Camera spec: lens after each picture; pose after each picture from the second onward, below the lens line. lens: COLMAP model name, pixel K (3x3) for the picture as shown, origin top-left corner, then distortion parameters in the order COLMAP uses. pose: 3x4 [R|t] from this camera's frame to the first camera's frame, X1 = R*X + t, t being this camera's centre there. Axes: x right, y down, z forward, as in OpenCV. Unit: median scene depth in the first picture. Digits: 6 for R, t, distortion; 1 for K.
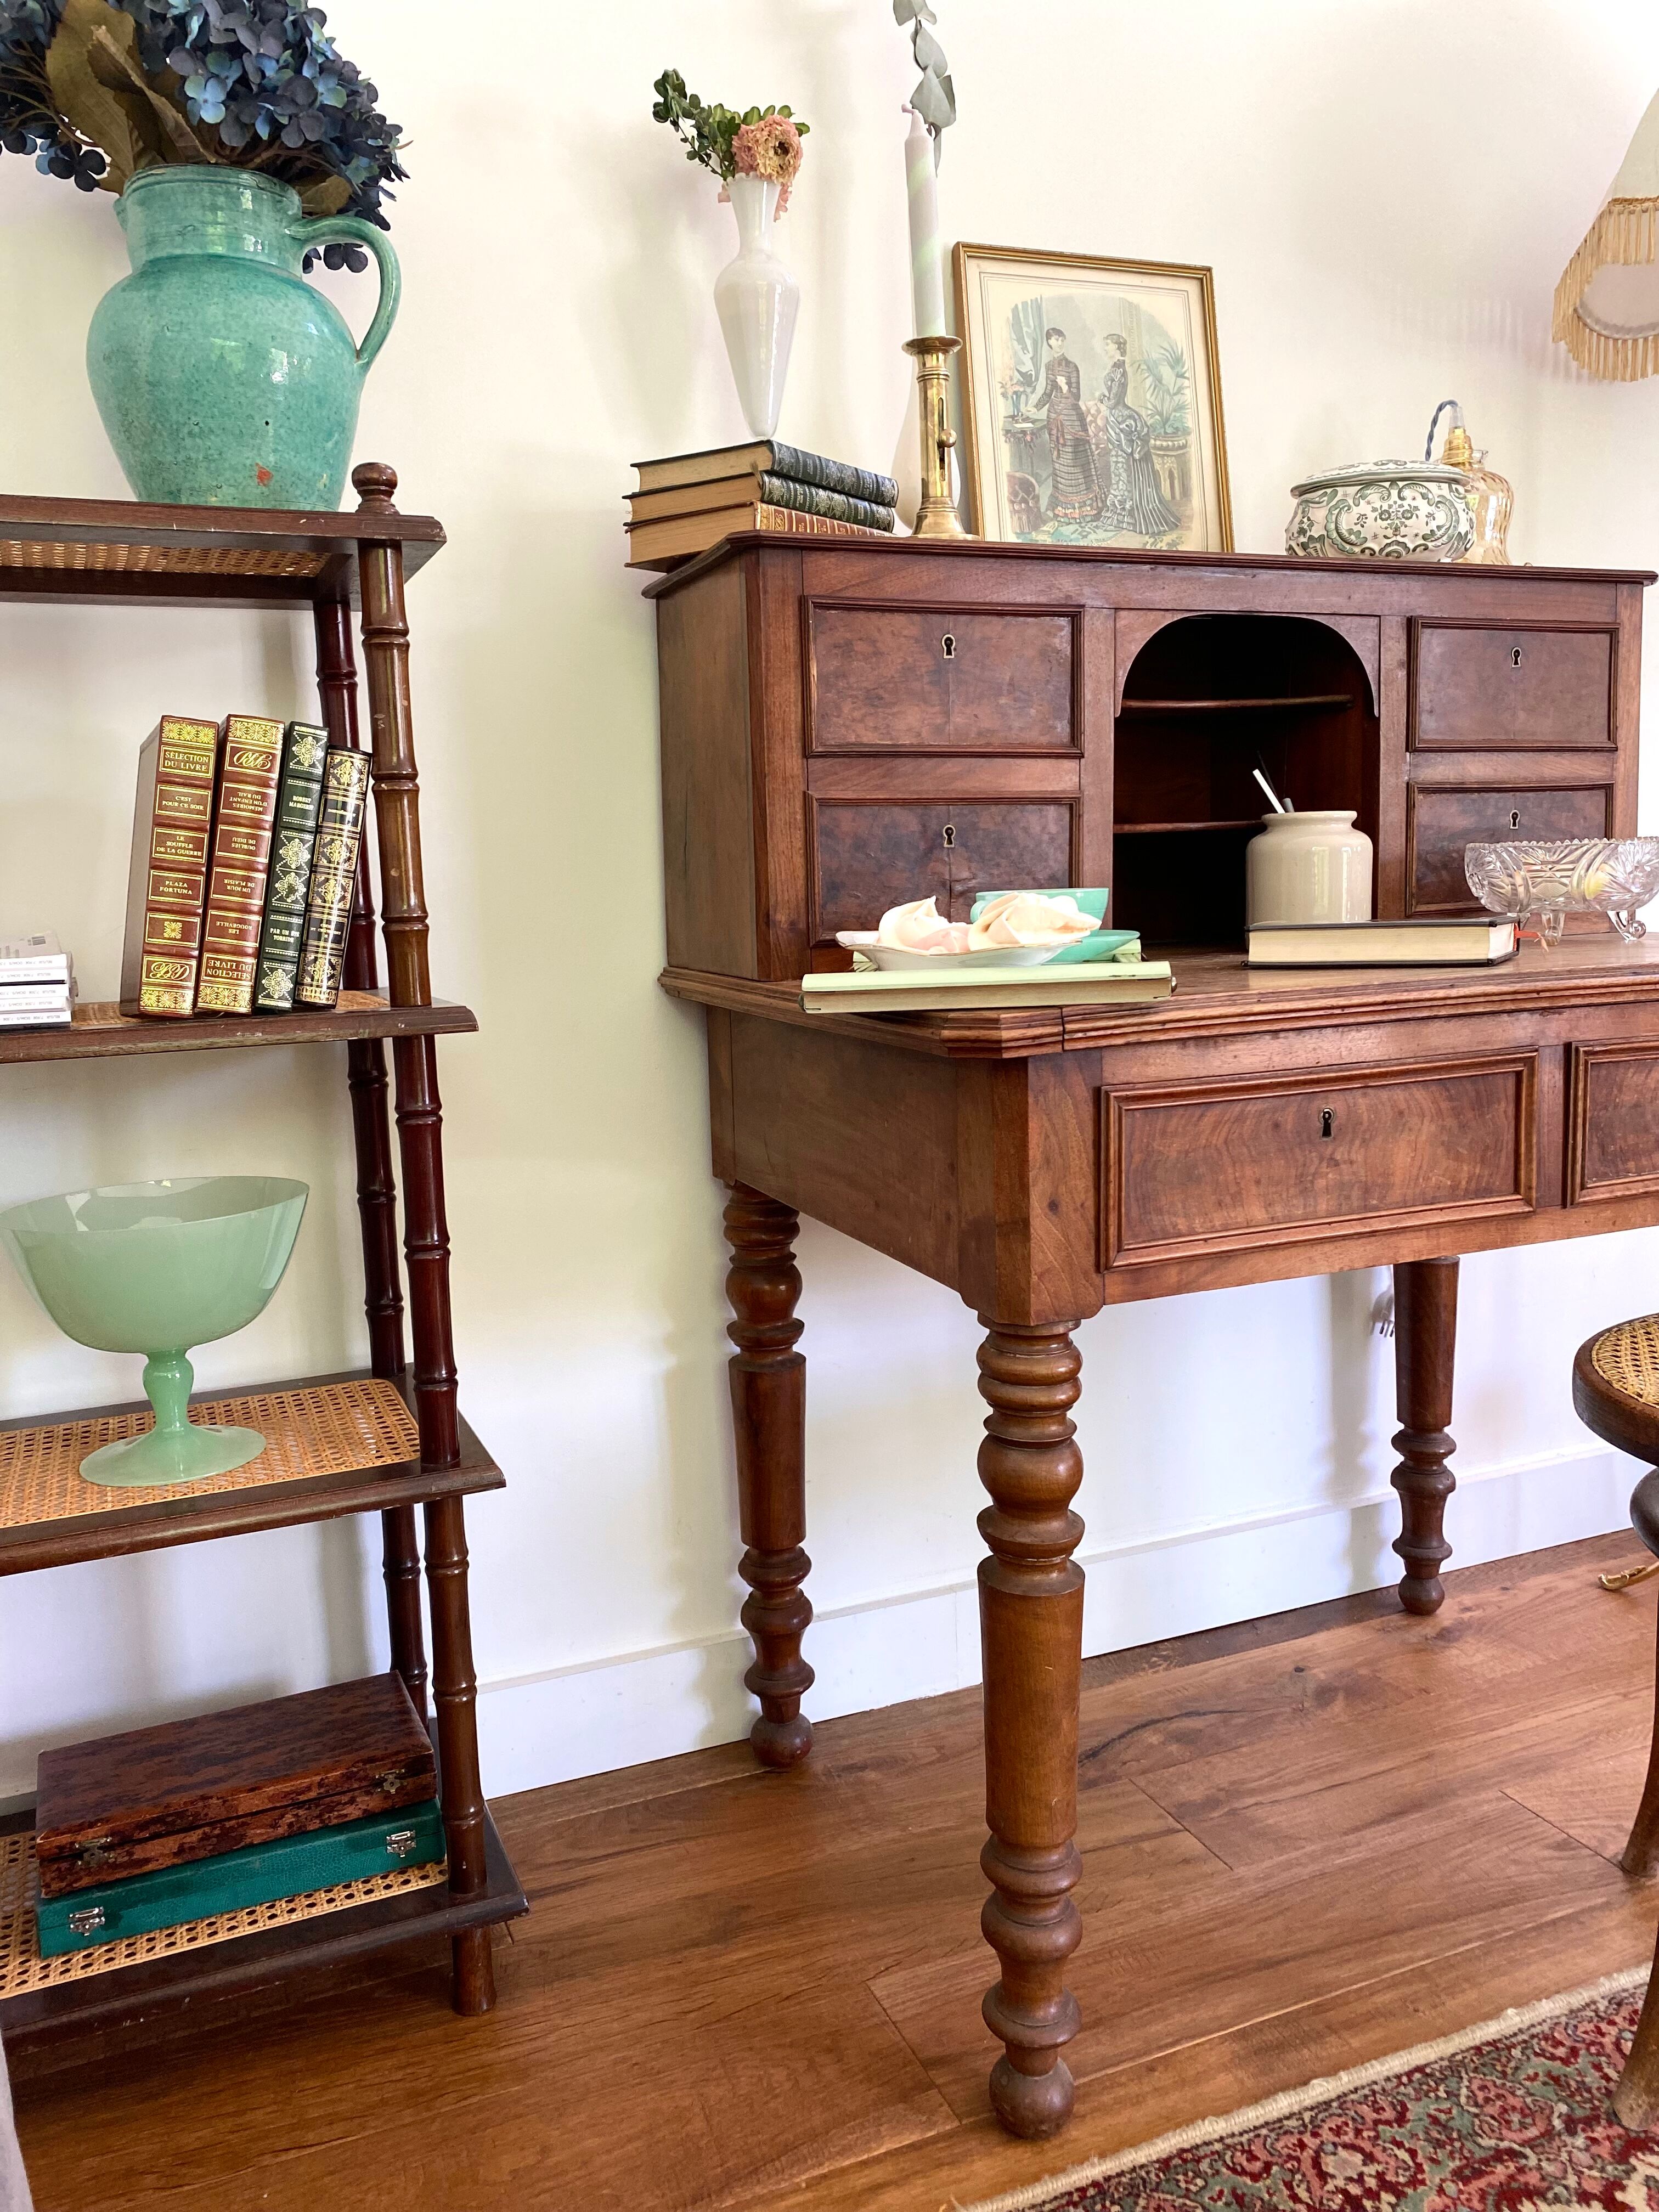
lens RADIAL K [[1685.8, 0, 839.3], [0, 1685.8, 1087.0], [0, 0, 1]] dist [0.044667, -0.056154]
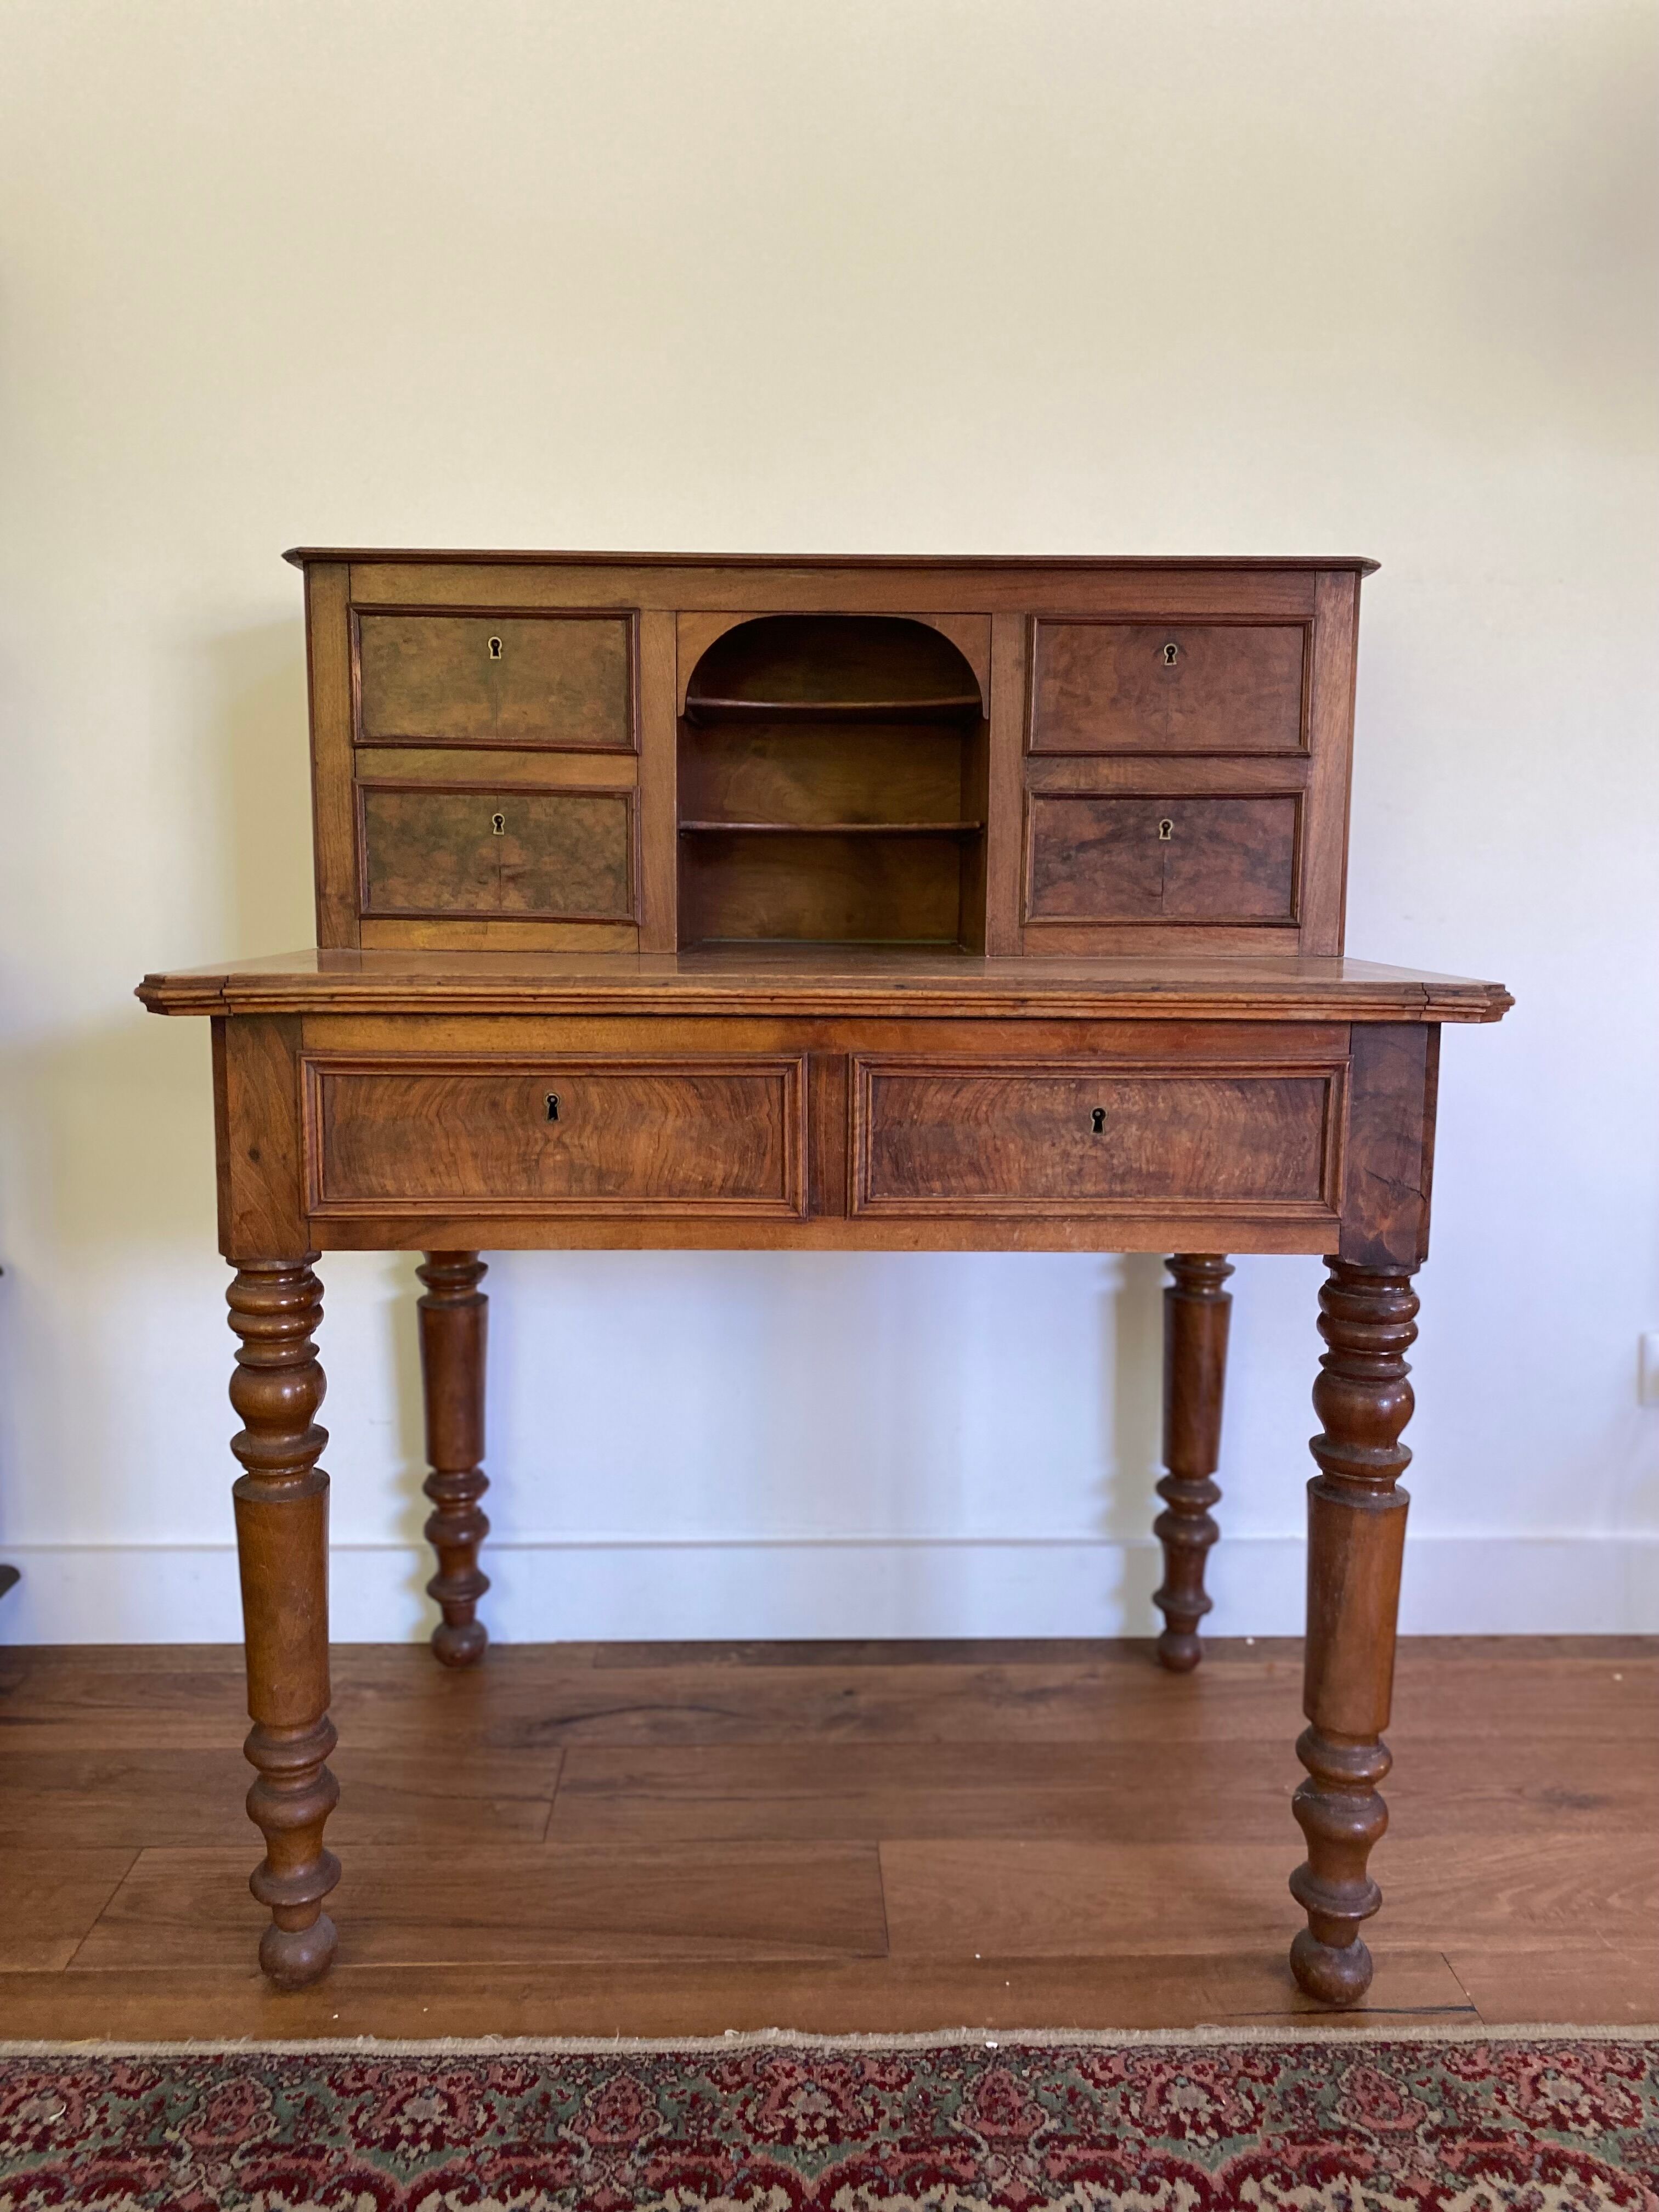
lens RADIAL K [[1685.8, 0, 837.5], [0, 1685.8, 1106.4], [0, 0, 1]] dist [0.044667, -0.056154]
pose [[0.928035, 0.090477, -0.361337, 0.694746], [-0.084912, 0.995897, 0.031285, -0.022340], [0.362685, 0.001648, 0.931910, 0.074622]]
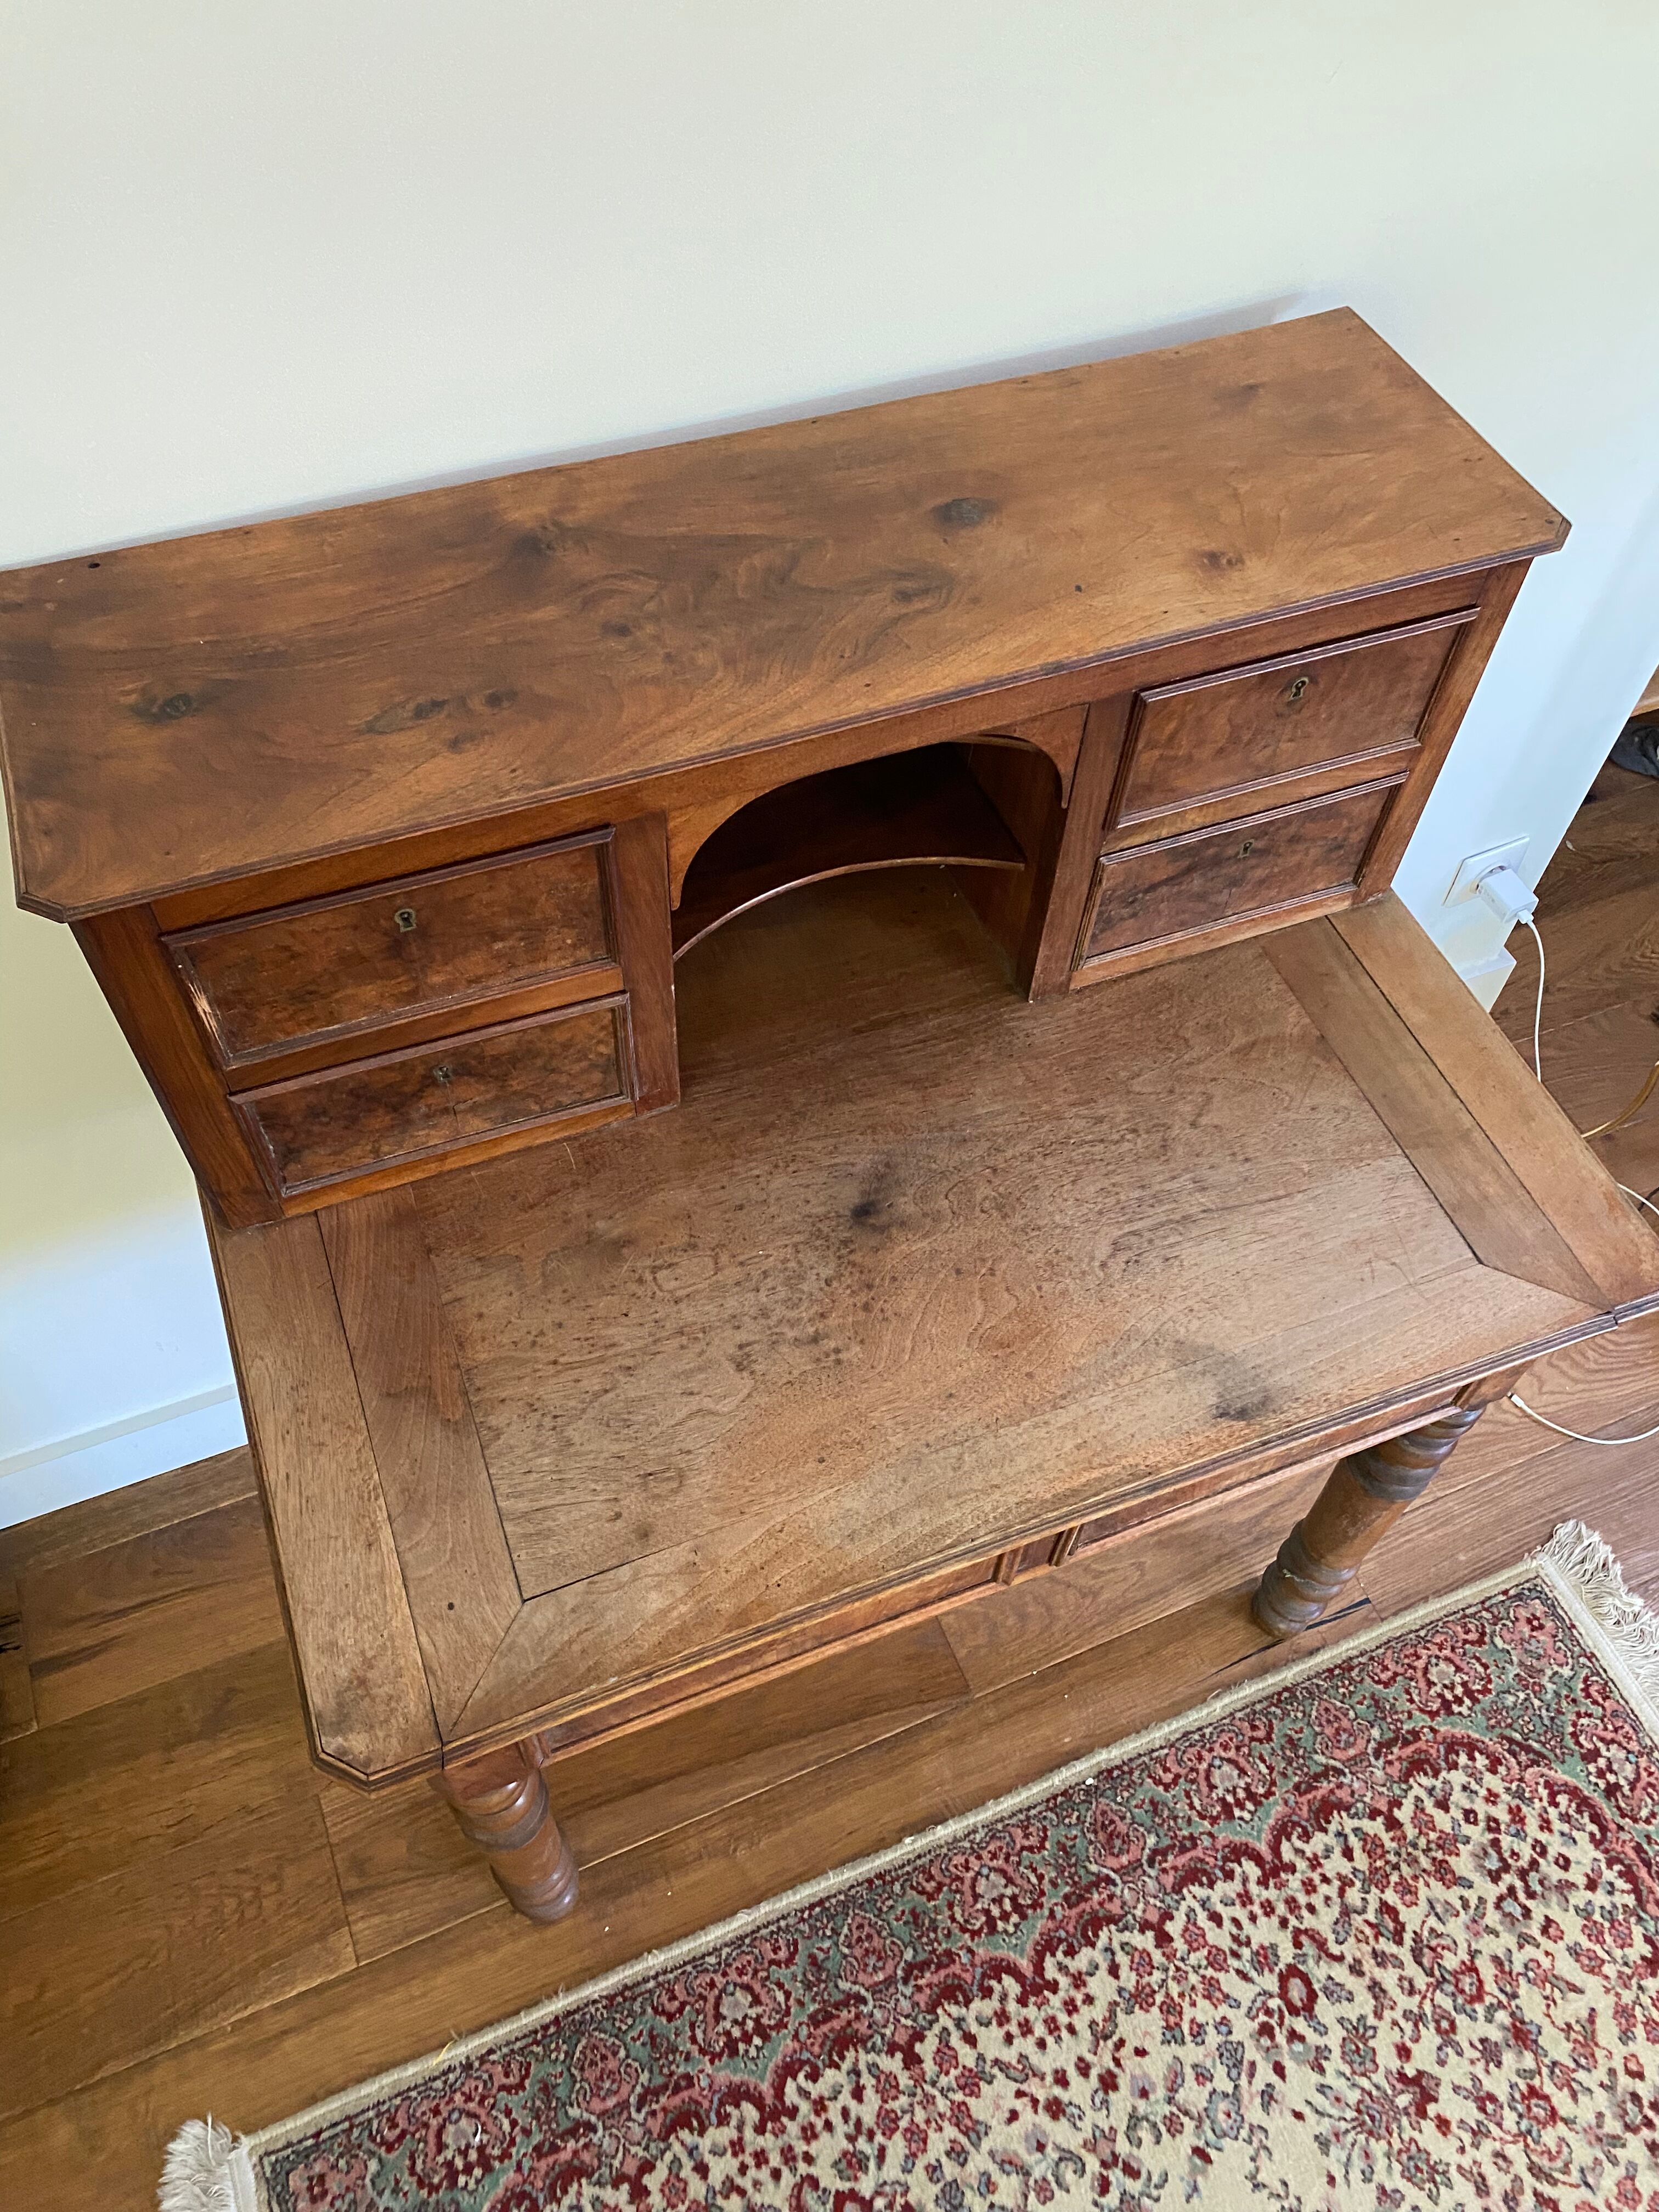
lens RADIAL K [[1685.8, 0, 844.5], [0, 1685.8, 1098.8], [0, 0, 1]] dist [0.044667, -0.056154]
pose [[0.997488, 0.048110, 0.051999, 0.217886], [-0.070839, 0.672546, 0.736657, -0.755905], [0.000469, -0.738489, 0.674265, 0.476848]]
